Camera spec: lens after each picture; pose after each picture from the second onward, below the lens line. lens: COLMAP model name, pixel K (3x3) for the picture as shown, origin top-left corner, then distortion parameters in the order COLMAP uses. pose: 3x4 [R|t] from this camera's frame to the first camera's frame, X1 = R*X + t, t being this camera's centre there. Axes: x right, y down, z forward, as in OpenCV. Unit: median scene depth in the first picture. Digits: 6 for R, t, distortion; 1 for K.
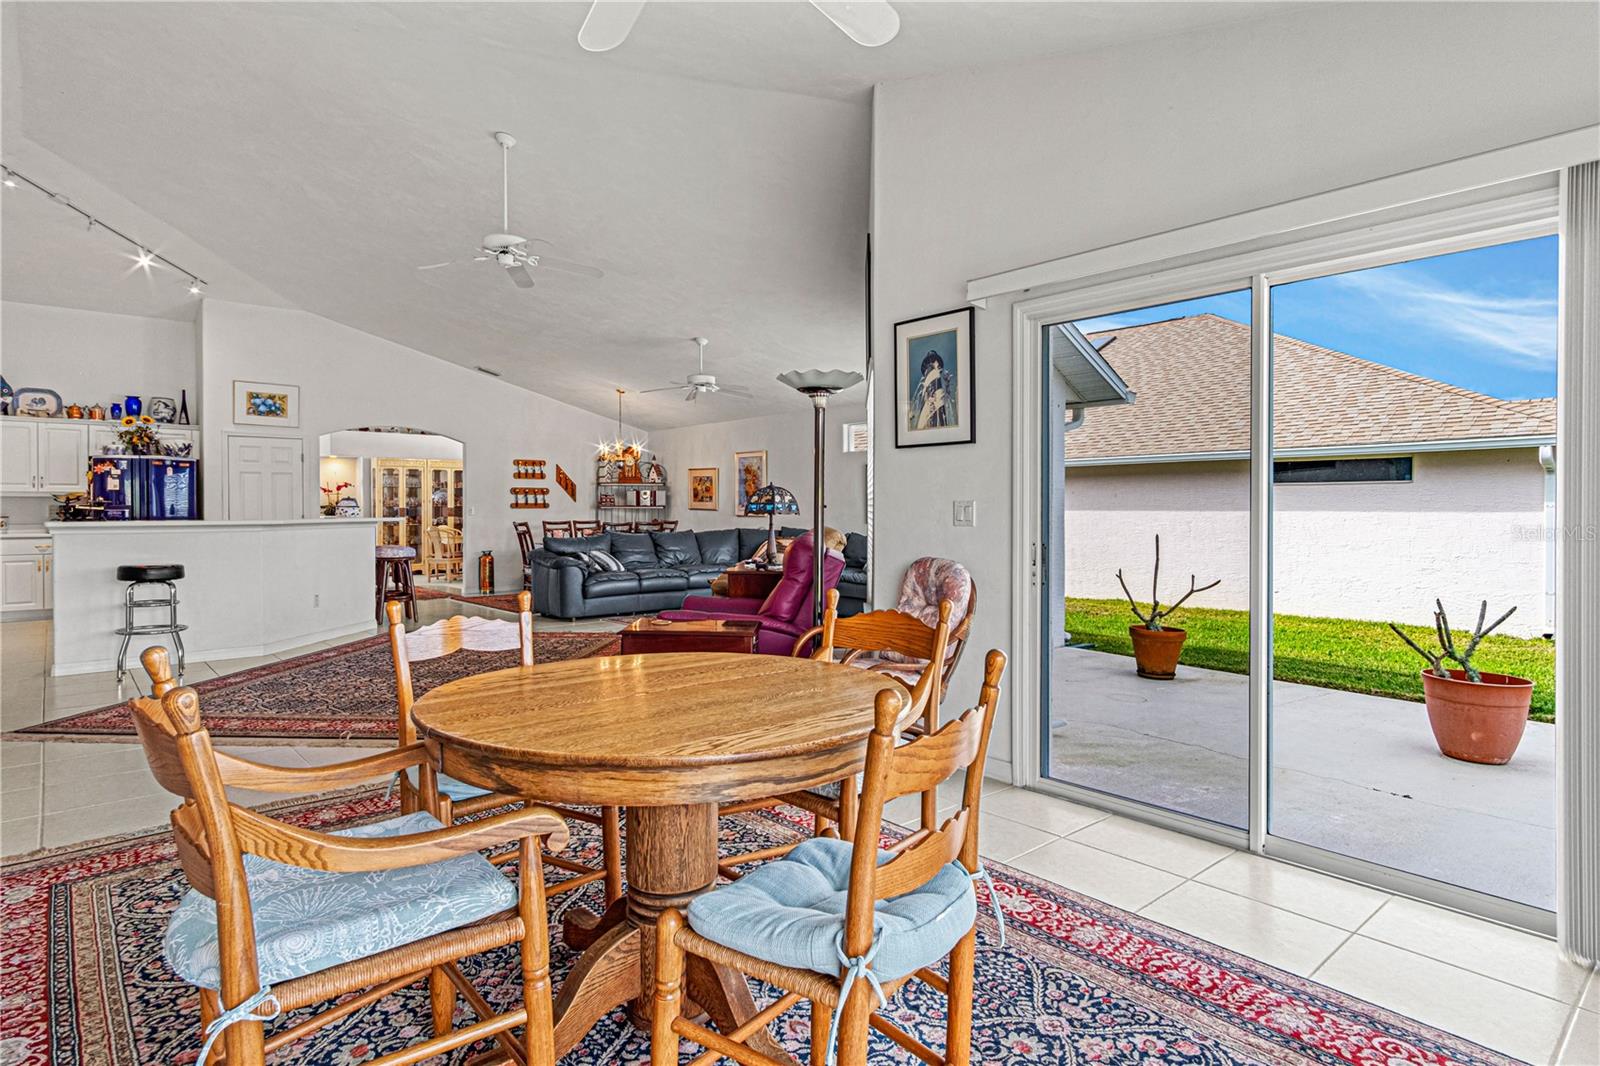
lens RADIAL K [[861.3, 0, 809.0], [0, 861.3, 520.4], [0, 0, 1]] dist [0.001108, 0.003473]
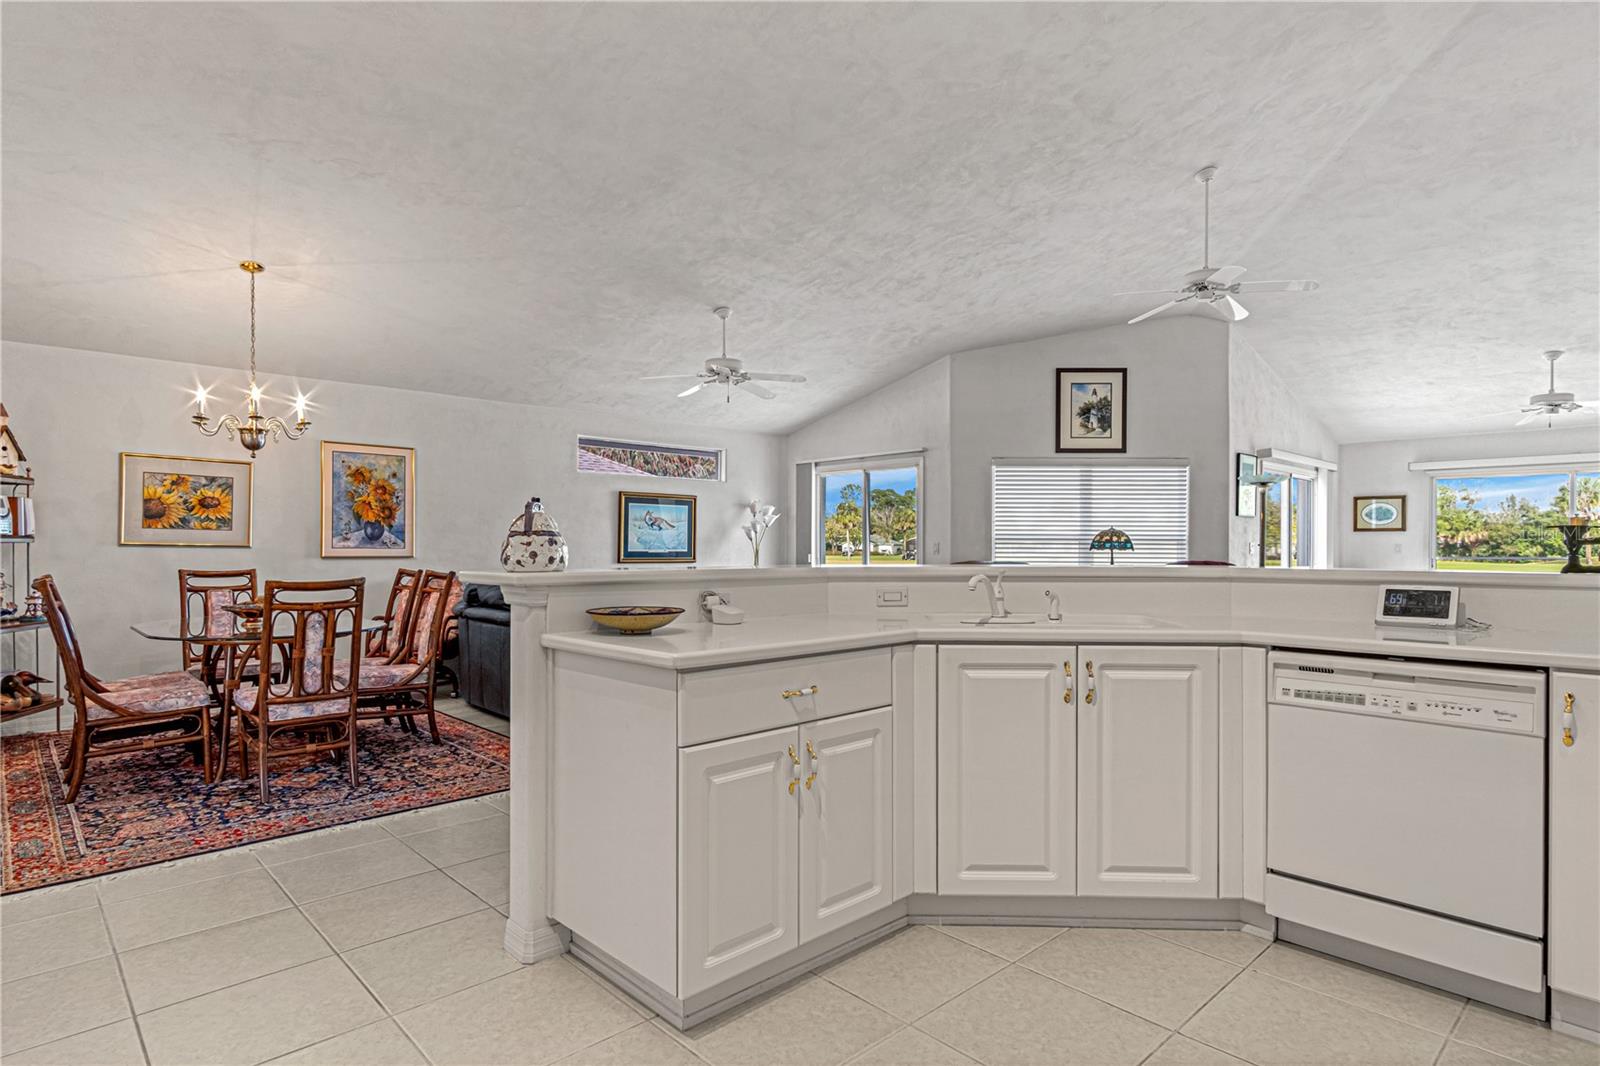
lens RADIAL K [[861.3, 0, 798.1], [0, 861.3, 542.9], [0, 0, 1]] dist [0.001108, 0.003473]
pose [[-0.034136, 0.005296, 0.999403, -0.767750], [0.011246, 0.999925, -0.004914, -0.010114], [-0.999354, 0.011071, -0.034193, 0.868642]]
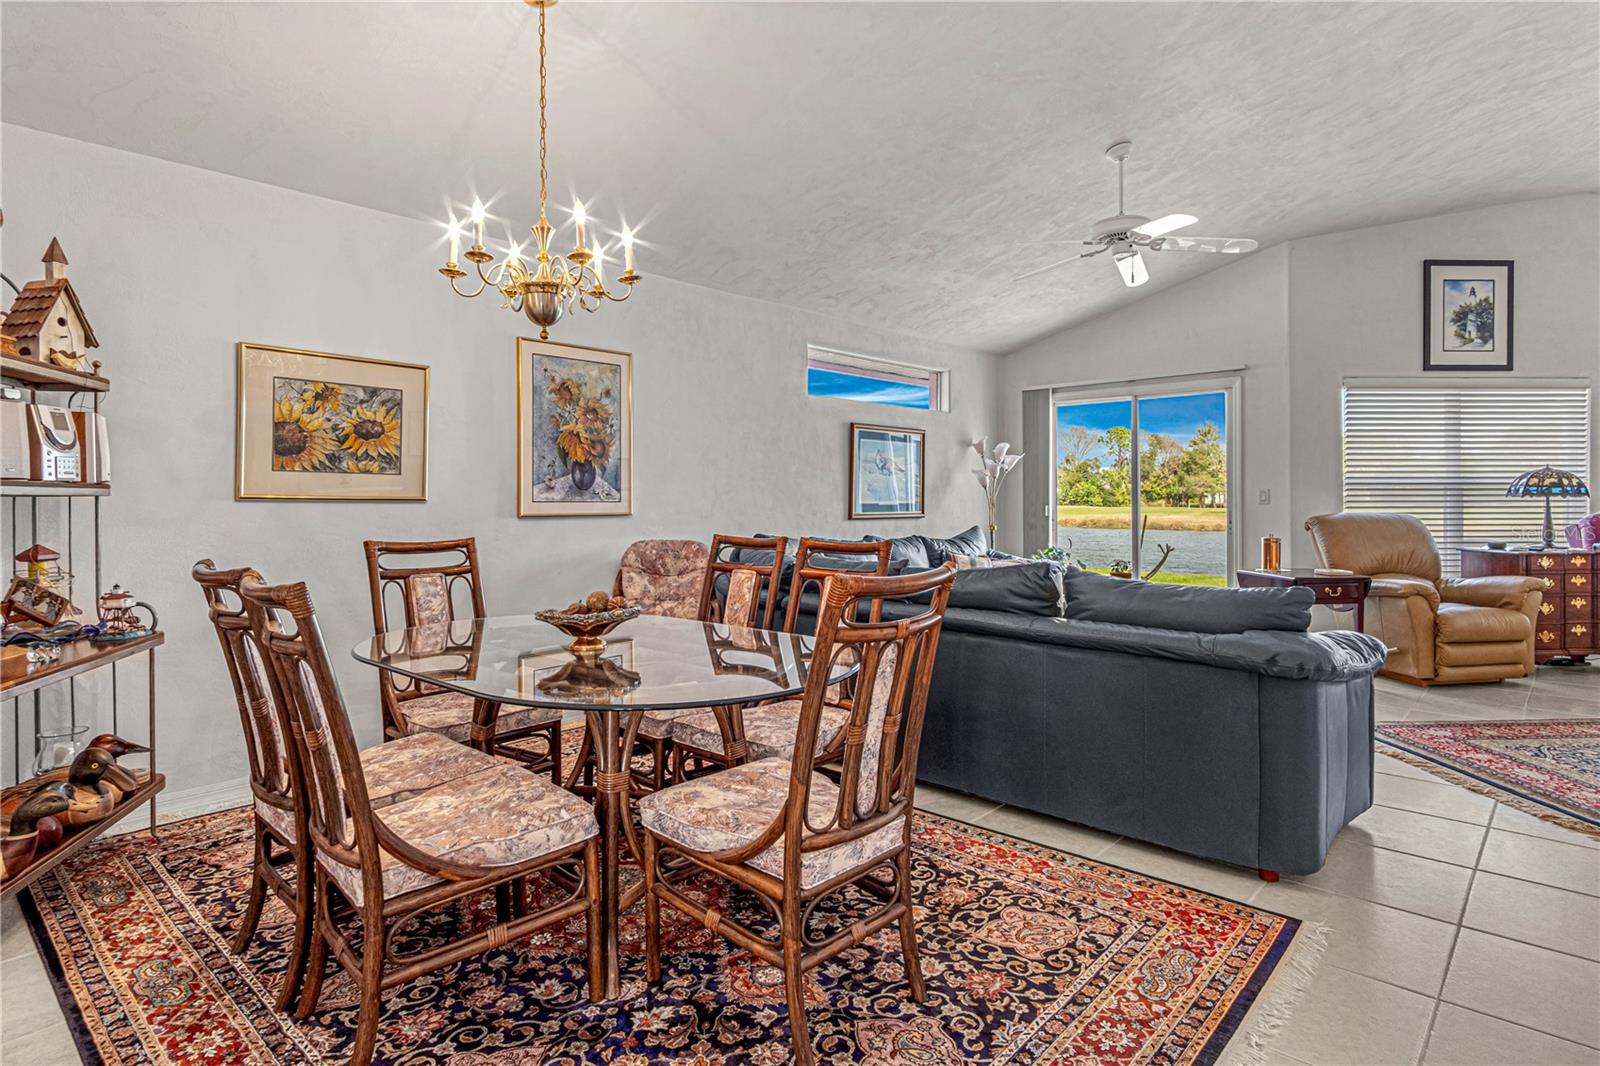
lens RADIAL K [[861.3, 0, 791.7], [0, 861.3, 500.5], [0, 0, 1]] dist [0.001108, 0.003473]
pose [[-0.101538, -0.001481, 0.994831, -0.538472], [0.018764, 0.999818, 0.003404, -0.013144], [-0.994655, 0.019013, -0.101492, 1.117271]]
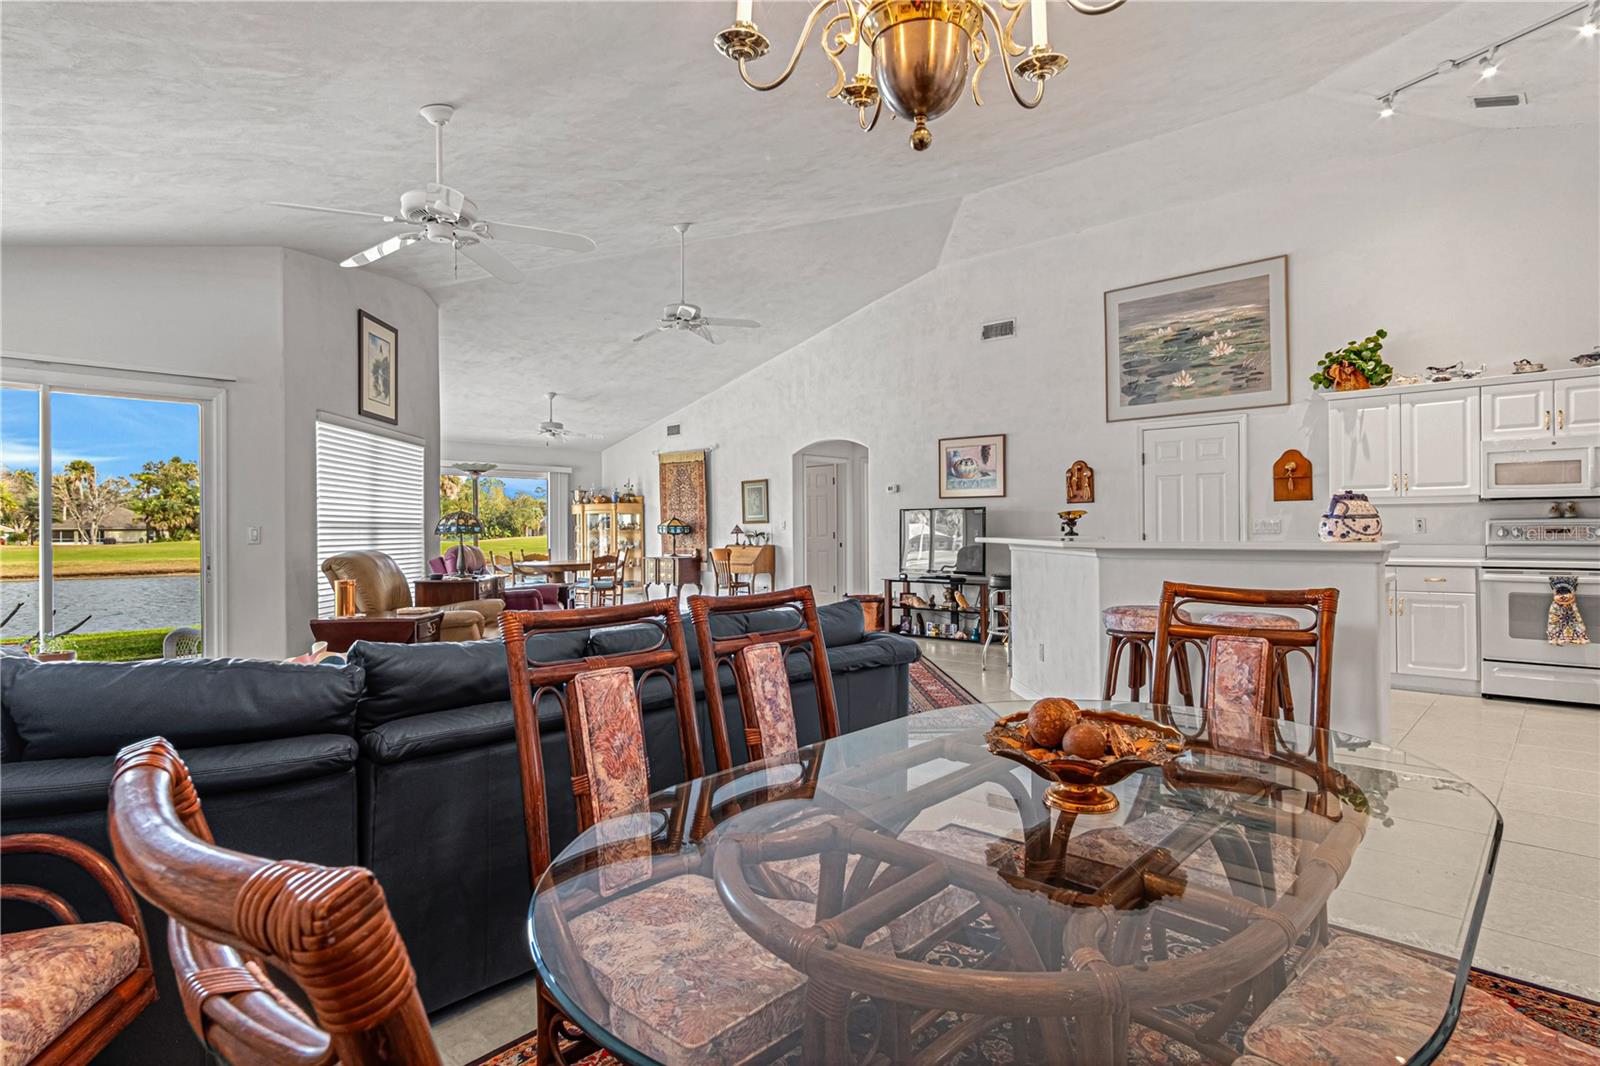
lens RADIAL K [[861.3, 0, 805.4], [0, 861.3, 535.0], [0, 0, 1]] dist [0.001108, 0.003473]
pose [[-0.993440, 0.010695, -0.113856, -0.225651], [0.008297, 0.999734, 0.021522, -0.016345], [0.114056, 0.020436, -0.993264, 1.292276]]
